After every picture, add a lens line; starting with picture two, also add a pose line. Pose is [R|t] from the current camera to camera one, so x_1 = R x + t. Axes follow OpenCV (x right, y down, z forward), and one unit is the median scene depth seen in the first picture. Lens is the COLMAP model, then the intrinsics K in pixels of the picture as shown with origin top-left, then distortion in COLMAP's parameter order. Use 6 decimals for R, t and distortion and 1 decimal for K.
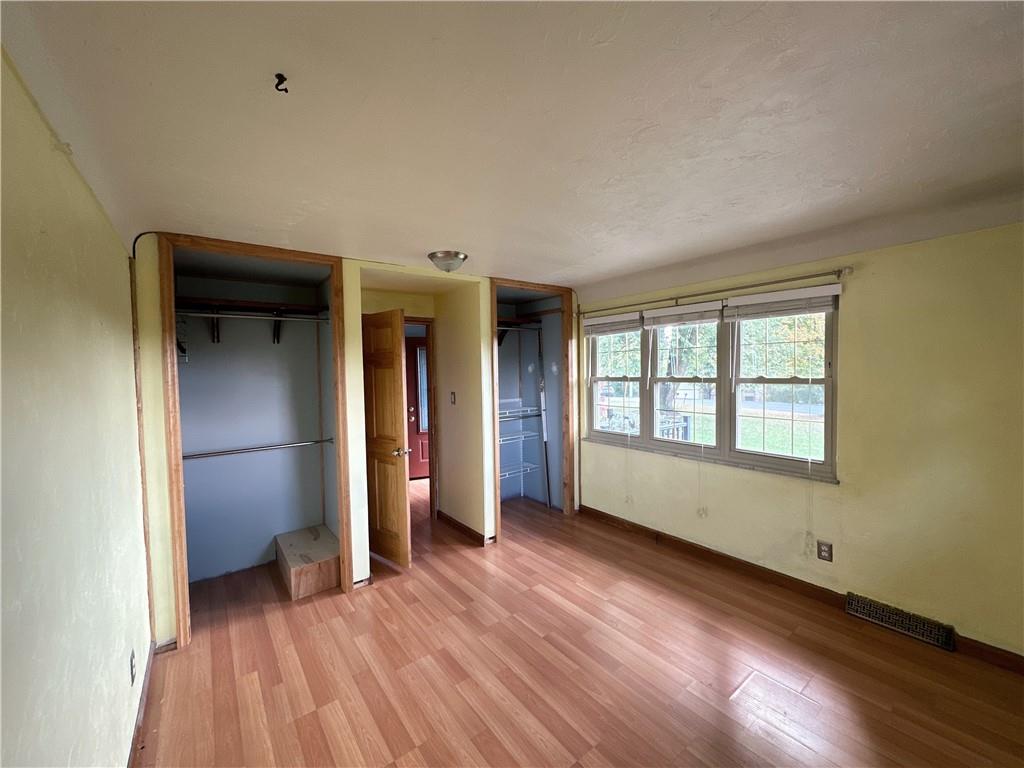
lens RADIAL K [[409.1, 0, 512.0], [0, 409.1, 384.0], [0, 0, 1]] dist [0.000554, -0.000175]
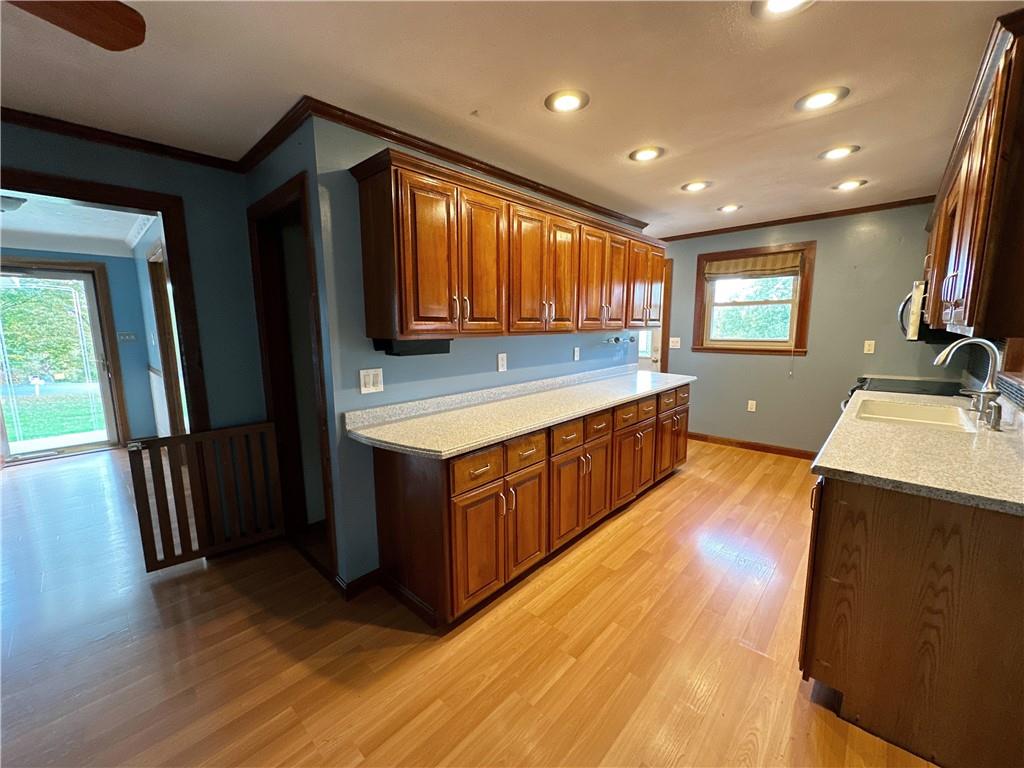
lens RADIAL K [[409.1, 0, 512.0], [0, 409.1, 384.0], [0, 0, 1]] dist [0.000554, -0.000175]
pose [[-0.167259, -0.123320, 0.978170, -1.280724], [0.049175, 0.989868, 0.133203, 0.060623], [-0.984686, 0.070381, -0.159500, 2.318042]]
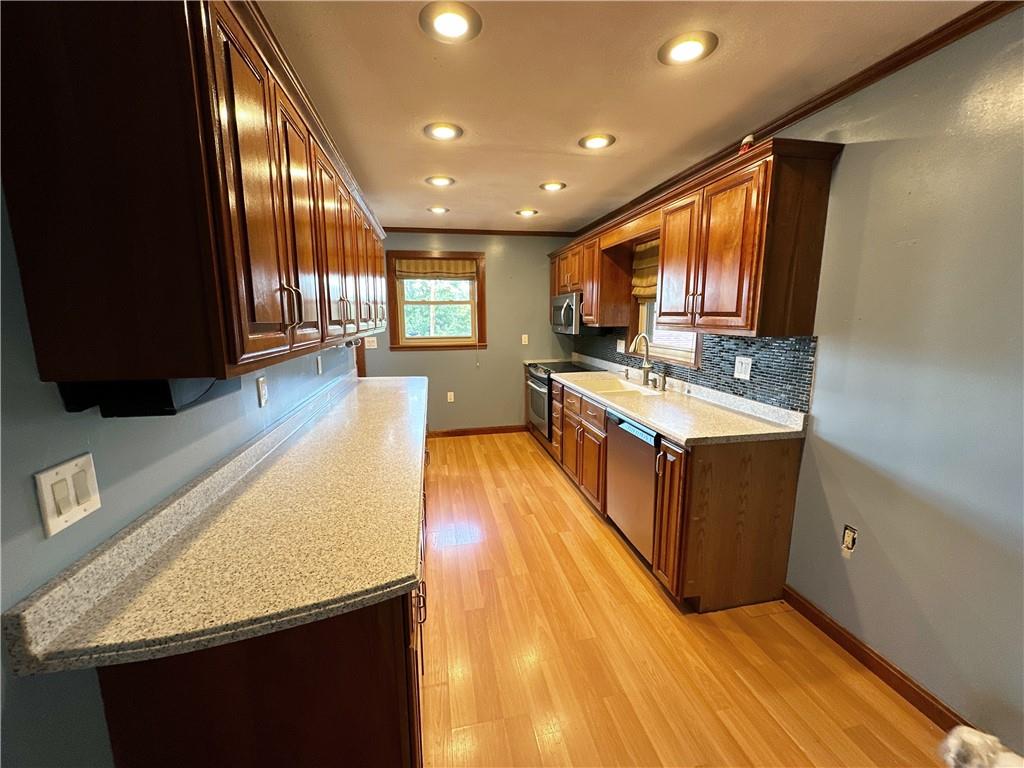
lens RADIAL K [[409.1, 0, 512.0], [0, 409.1, 384.0], [0, 0, 1]] dist [0.000554, -0.000175]
pose [[-0.895862, -0.050437, 0.441461, -0.820707], [0.038960, 0.980794, 0.191118, 0.018411], [-0.442622, 0.188415, -0.876690, 2.598783]]
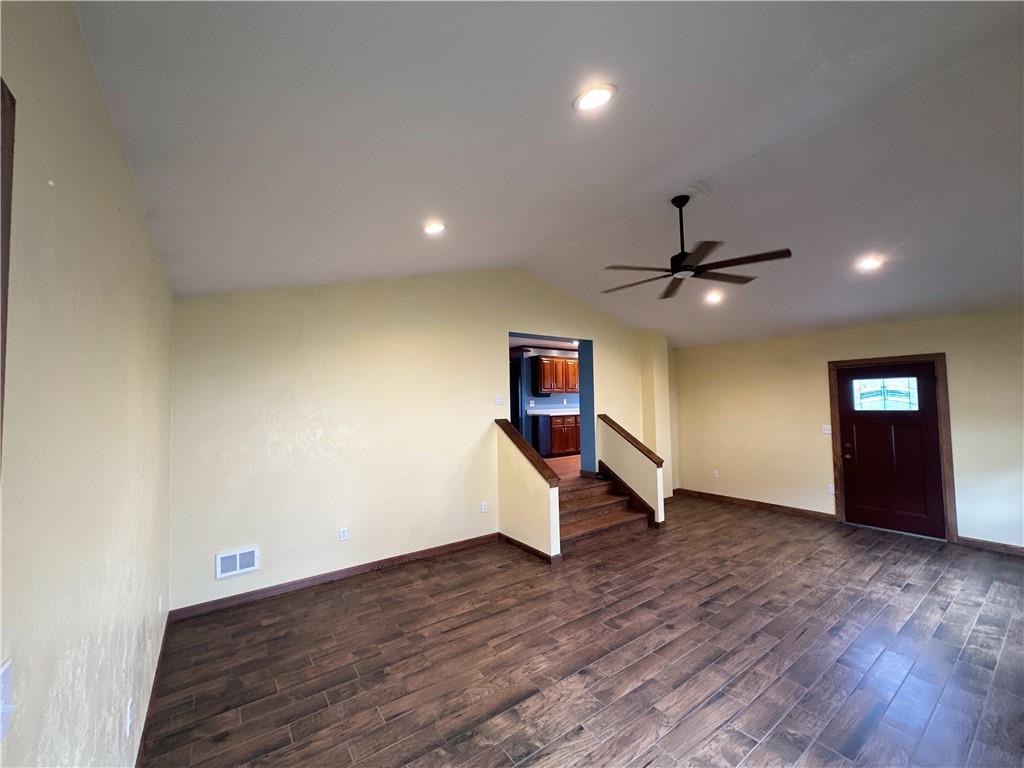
lens RADIAL K [[409.1, 0, 512.0], [0, 409.1, 384.0], [0, 0, 1]] dist [0.000554, -0.000175]
pose [[0.025379, 0.064223, 0.997613, -4.175115], [0.053869, 0.996396, -0.065515, 0.221717], [-0.998225, 0.055403, 0.021828, 2.574741]]
